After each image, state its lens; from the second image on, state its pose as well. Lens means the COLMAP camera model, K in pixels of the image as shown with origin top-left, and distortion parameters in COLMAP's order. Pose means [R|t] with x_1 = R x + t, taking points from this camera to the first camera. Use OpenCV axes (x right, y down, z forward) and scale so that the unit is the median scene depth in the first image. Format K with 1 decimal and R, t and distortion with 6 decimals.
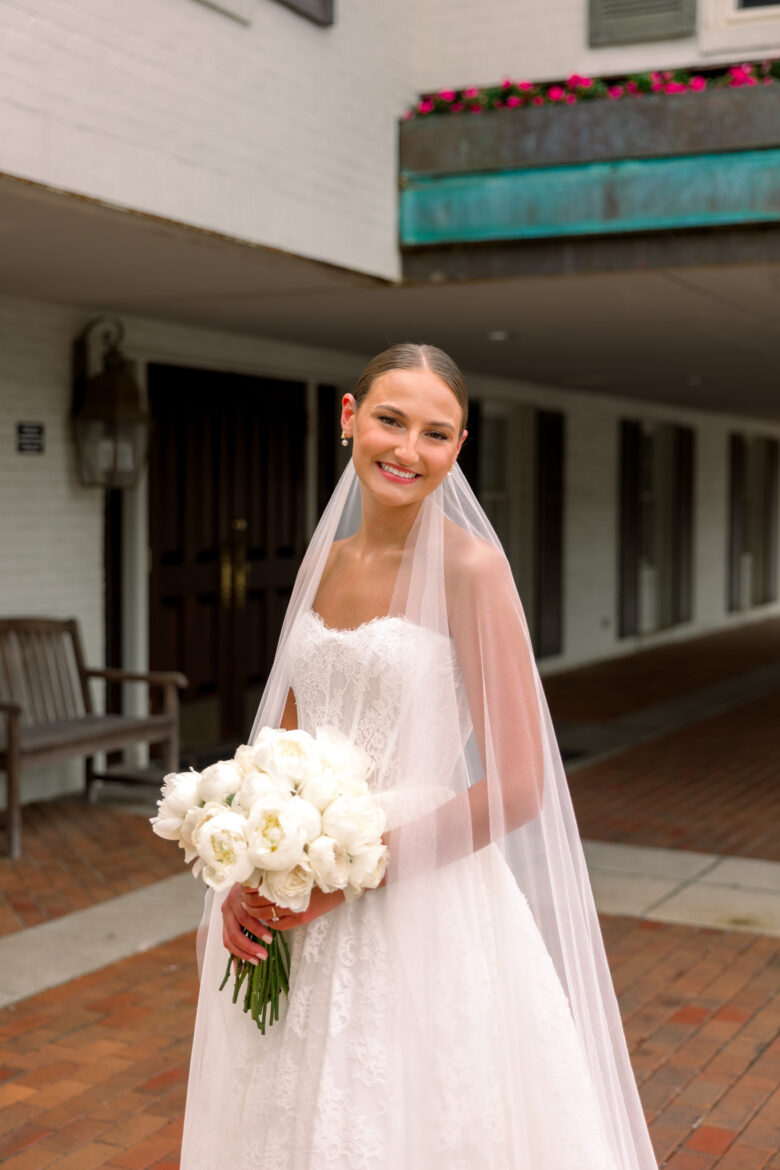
lens RADIAL K [[1738.8, 0, 343.5], [0, 1738.8, 589.9], [0, 0, 1]] dist [0.026923, 0.000000]
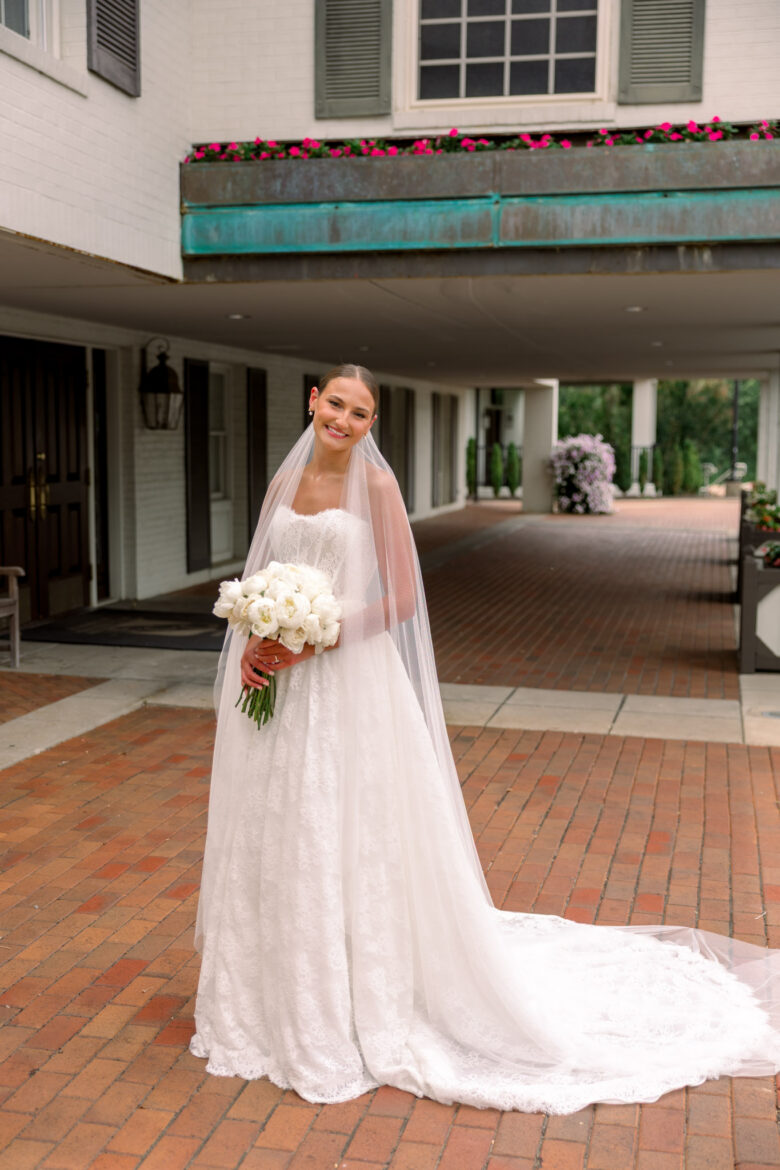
lens RADIAL K [[1398.2, 0, 377.5], [0, 1398.2, 599.8], [0, 0, 1]] dist [0.001284, 0.000000]
pose [[0.973280, -0.027253, 0.227998, -0.083517], [0.012142, 0.997651, 0.067416, 0.004246], [-0.229299, -0.062846, 0.971325, -0.148779]]
